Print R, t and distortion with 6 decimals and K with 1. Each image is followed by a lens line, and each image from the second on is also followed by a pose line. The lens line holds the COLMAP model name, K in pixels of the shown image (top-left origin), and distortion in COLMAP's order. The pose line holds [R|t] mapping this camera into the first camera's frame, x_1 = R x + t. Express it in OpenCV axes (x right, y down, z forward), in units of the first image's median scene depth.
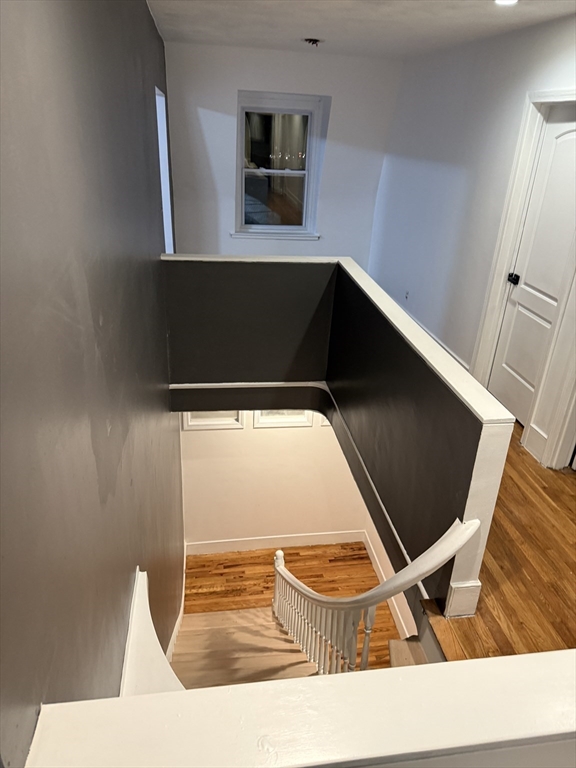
lens RADIAL K [[532.8, 0, 288.0], [0, 532.8, 384.0], [0, 0, 1]] dist [0.084942, -0.108692]
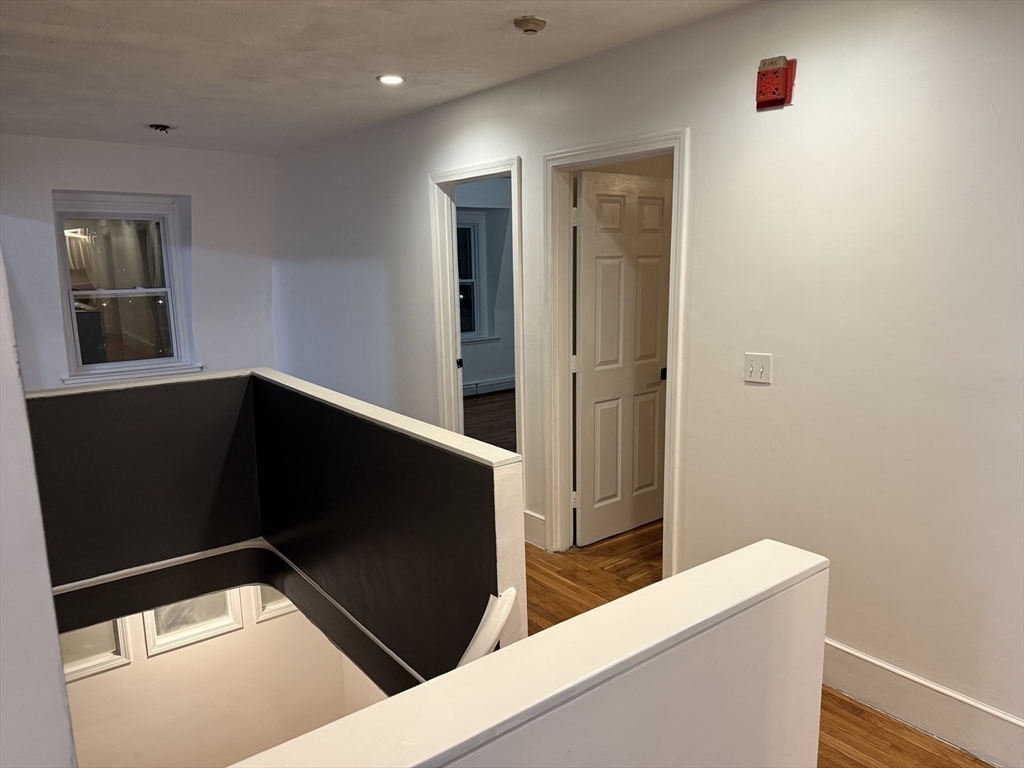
lens RADIAL K [[710.5, 0, 512.0], [0, 710.5, 384.0], [0, 0, 1]] dist [0.084942, -0.108692]
pose [[0.868770, -0.144996, 0.473514, -0.071381], [0.263341, 0.945041, -0.193777, 0.083470], [-0.419393, 0.293043, 0.859206, -0.036951]]
